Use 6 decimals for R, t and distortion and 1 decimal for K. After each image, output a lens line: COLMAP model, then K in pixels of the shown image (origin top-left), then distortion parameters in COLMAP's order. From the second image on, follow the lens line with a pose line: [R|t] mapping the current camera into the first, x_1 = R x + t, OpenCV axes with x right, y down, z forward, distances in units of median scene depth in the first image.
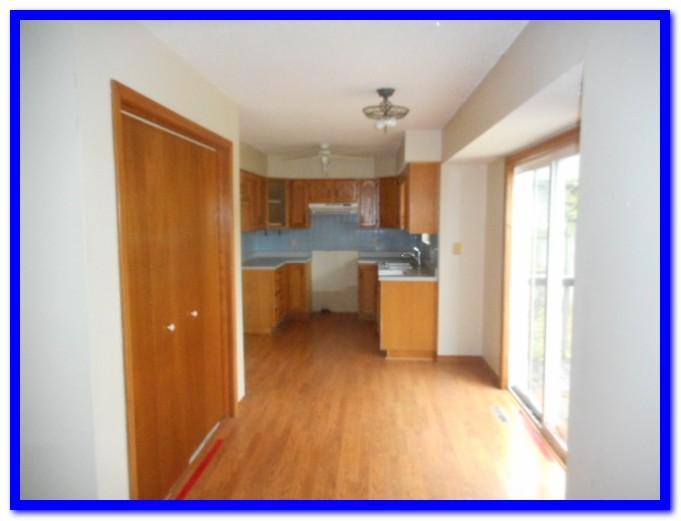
lens RADIAL K [[488.4, 0, 339.4], [0, 488.4, 259.4], [0, 0, 1]] dist [-0.012614, -0.002855]
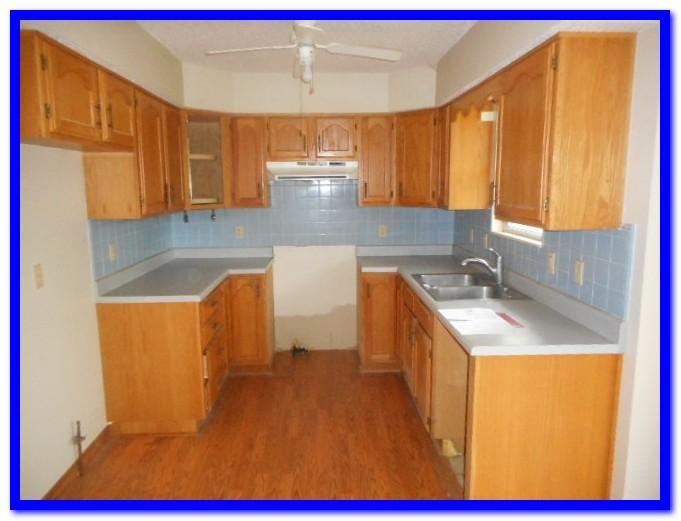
lens RADIAL K [[488.4, 0, 343.4], [0, 488.4, 261.9], [0, 0, 1]] dist [-0.012614, -0.002855]
pose [[0.993923, -0.020760, 0.108098, -0.040004], [0.013172, 0.997429, 0.070439, -0.040743], [-0.109282, -0.068587, 0.991642, 0.458942]]
